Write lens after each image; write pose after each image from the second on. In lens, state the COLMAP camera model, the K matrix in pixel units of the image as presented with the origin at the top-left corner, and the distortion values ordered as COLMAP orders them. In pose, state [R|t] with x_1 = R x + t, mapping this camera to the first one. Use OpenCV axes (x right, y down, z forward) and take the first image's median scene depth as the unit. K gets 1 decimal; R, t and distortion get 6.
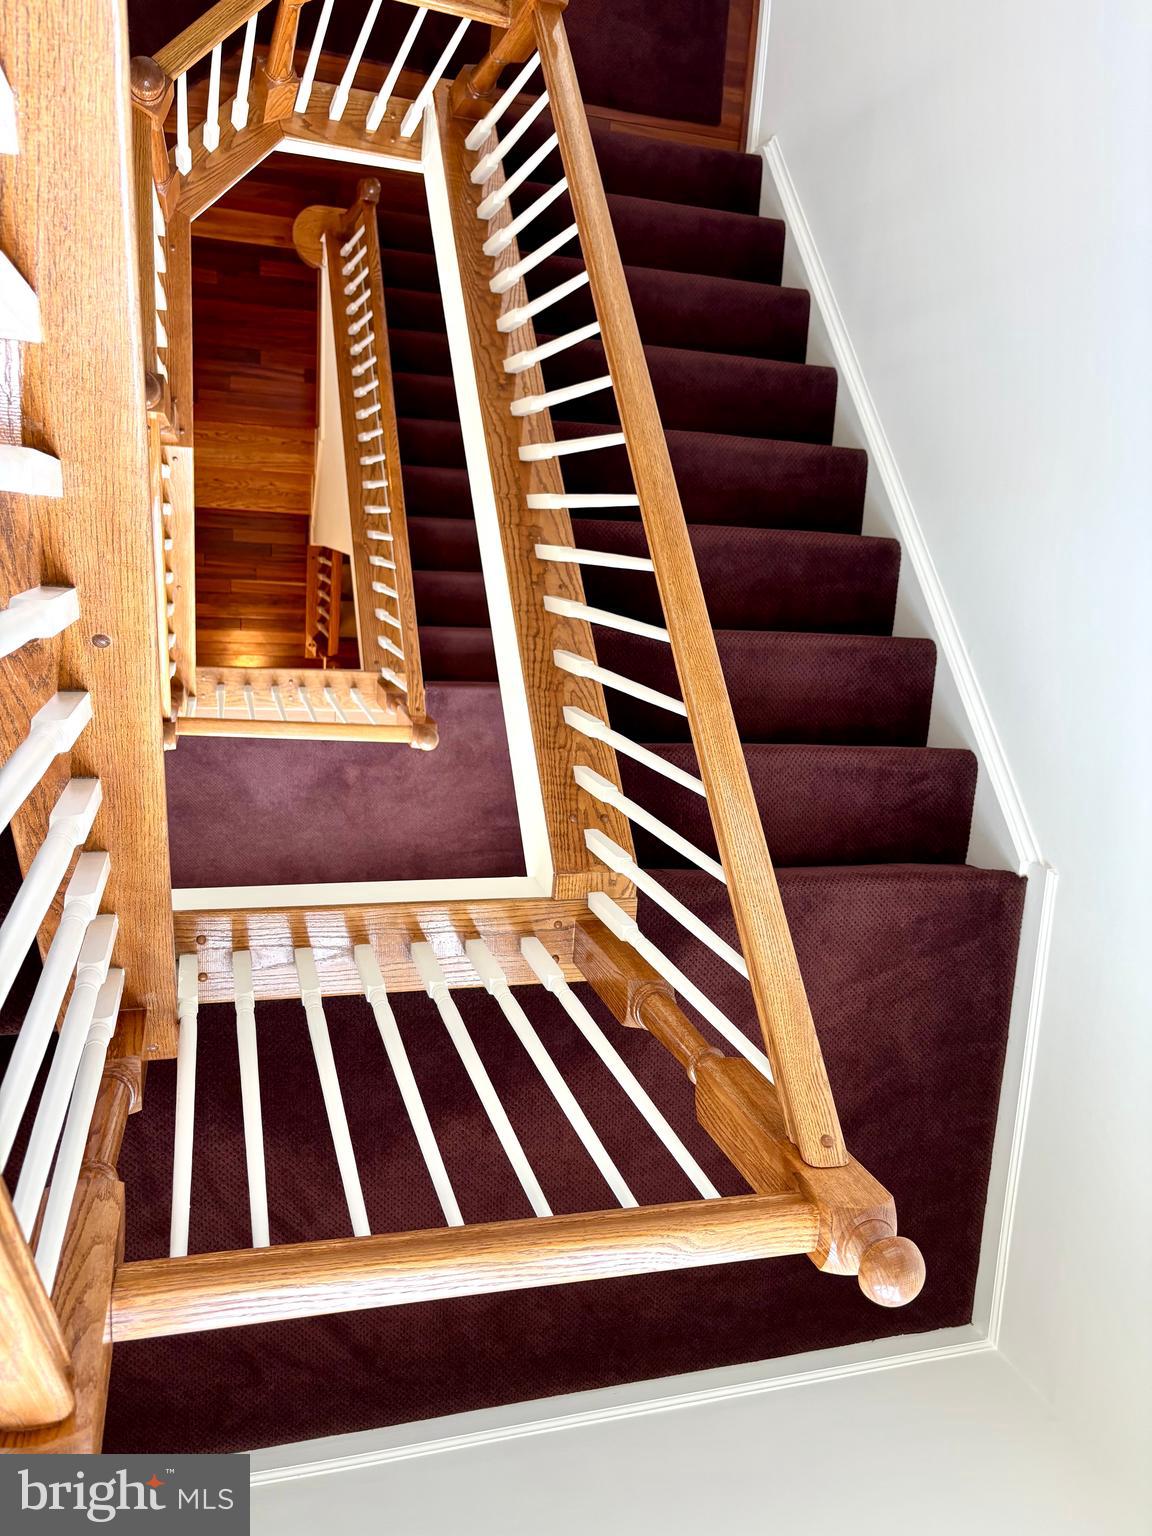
lens RADIAL K [[1161.7, 0, 576.0], [0, 1161.7, 768.0], [0, 0, 1]] dist [0.000305, 0.000657]
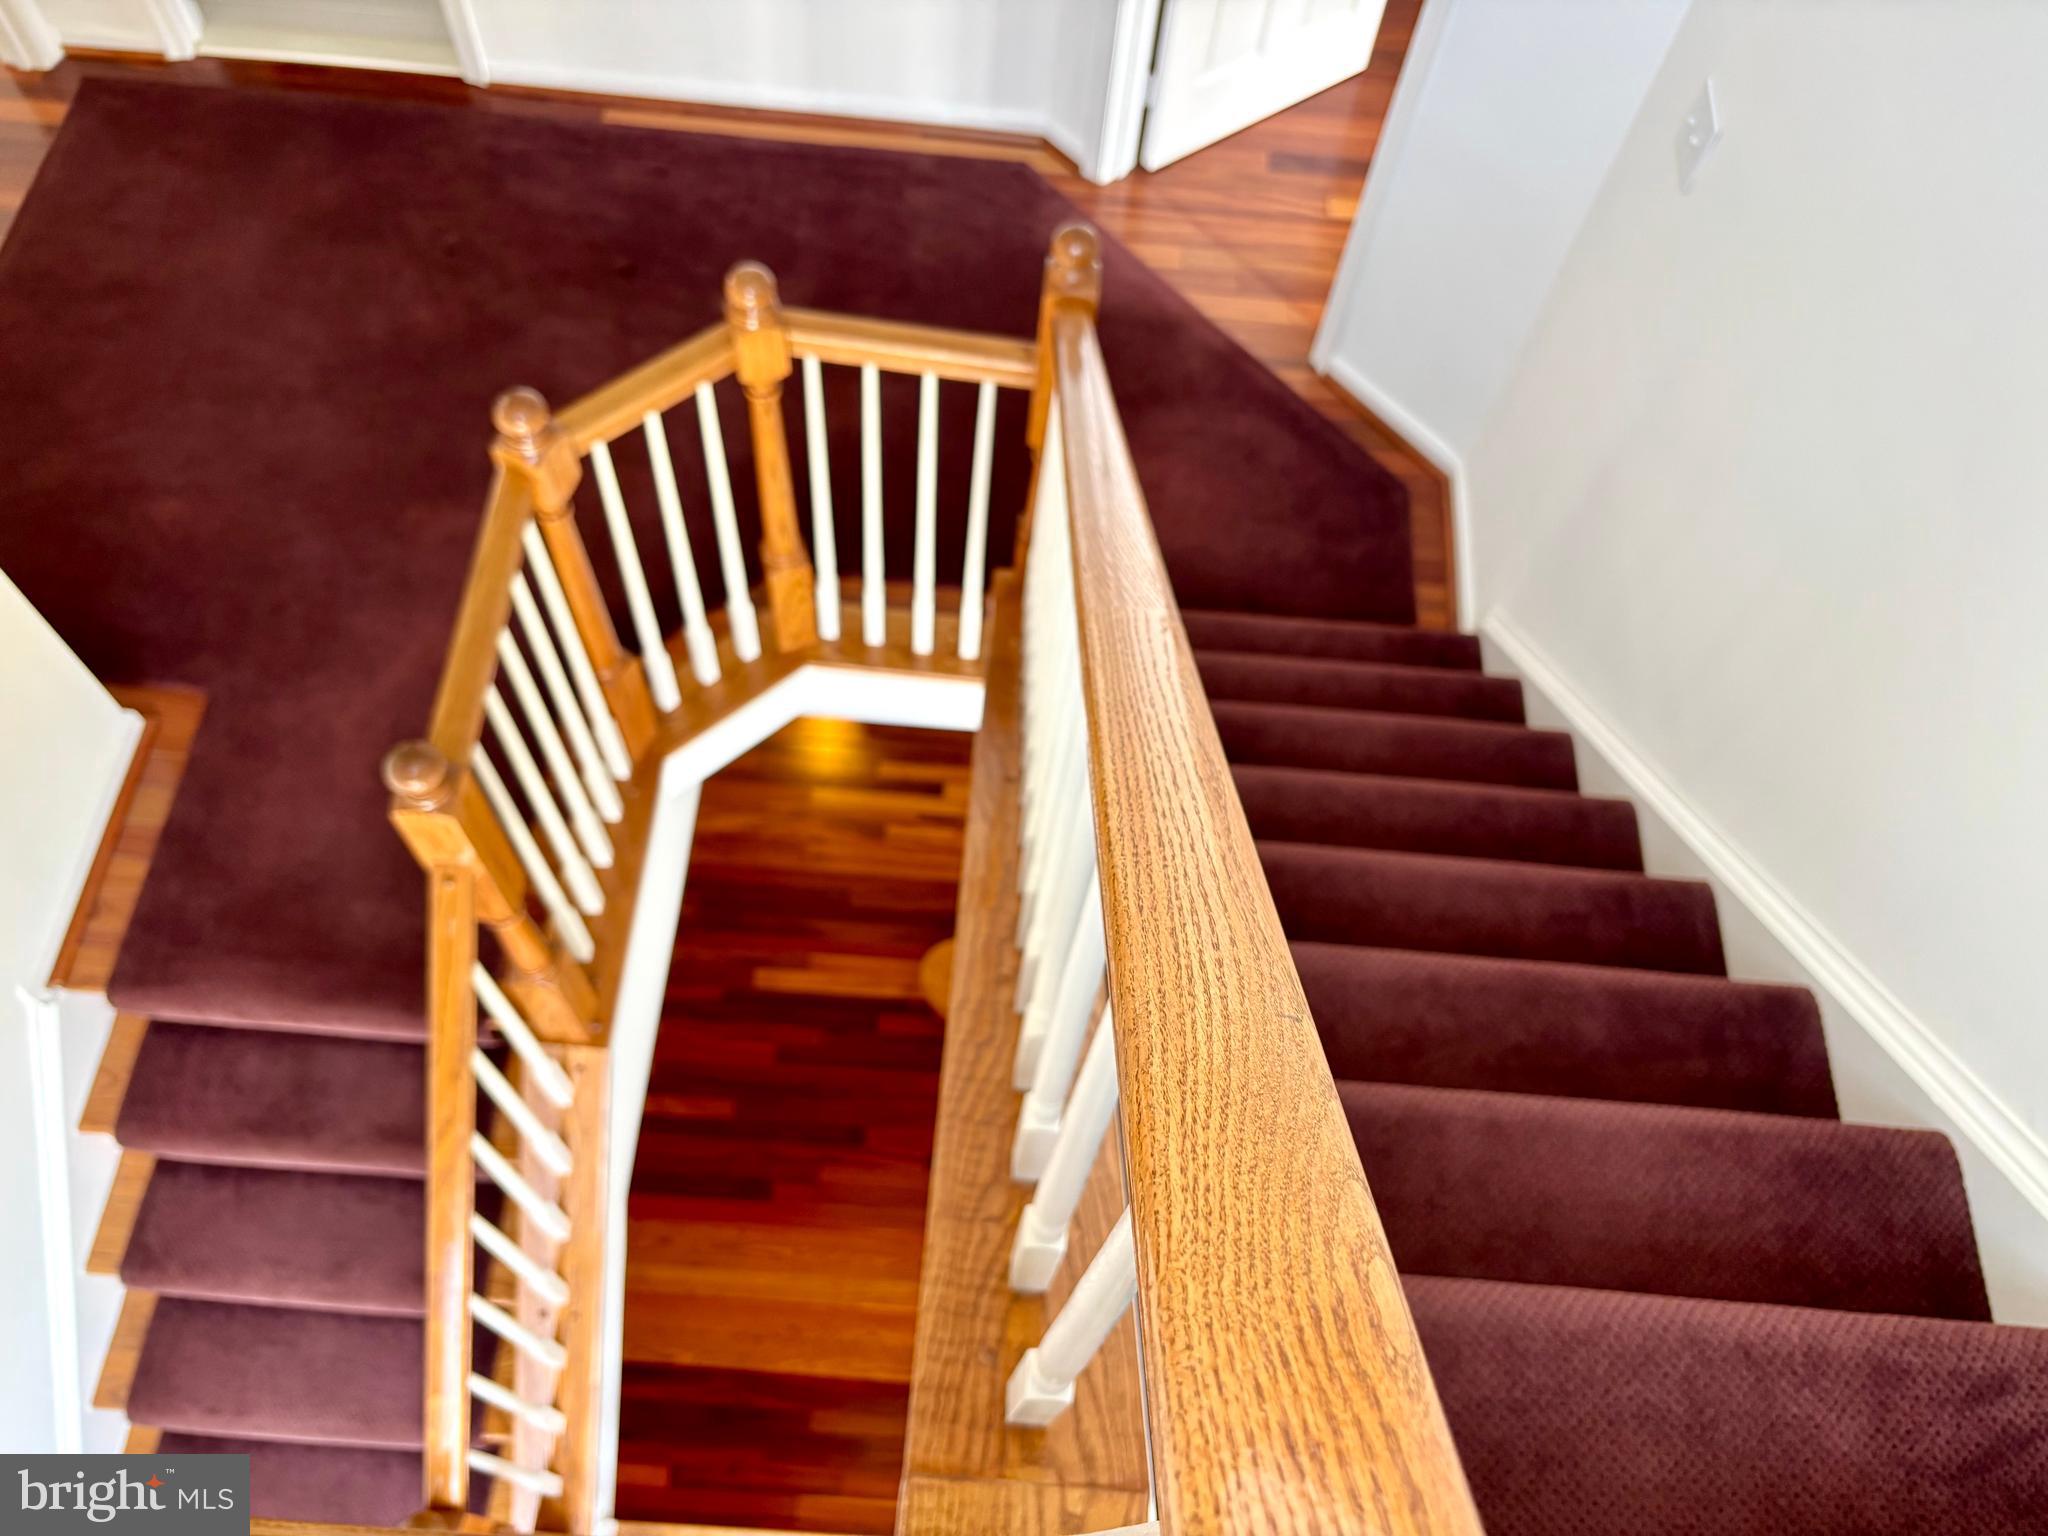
lens RADIAL K [[1567.3, 0, 1073.5], [0, 1567.3, 768.7], [0, 0, 1]] dist [0.055861, -0.080761]
pose [[0.977310, -0.113339, -0.178938, 0.110670], [-0.025710, 0.775070, -0.631352, 0.173521], [0.210246, 0.621627, 0.754570, 0.395419]]
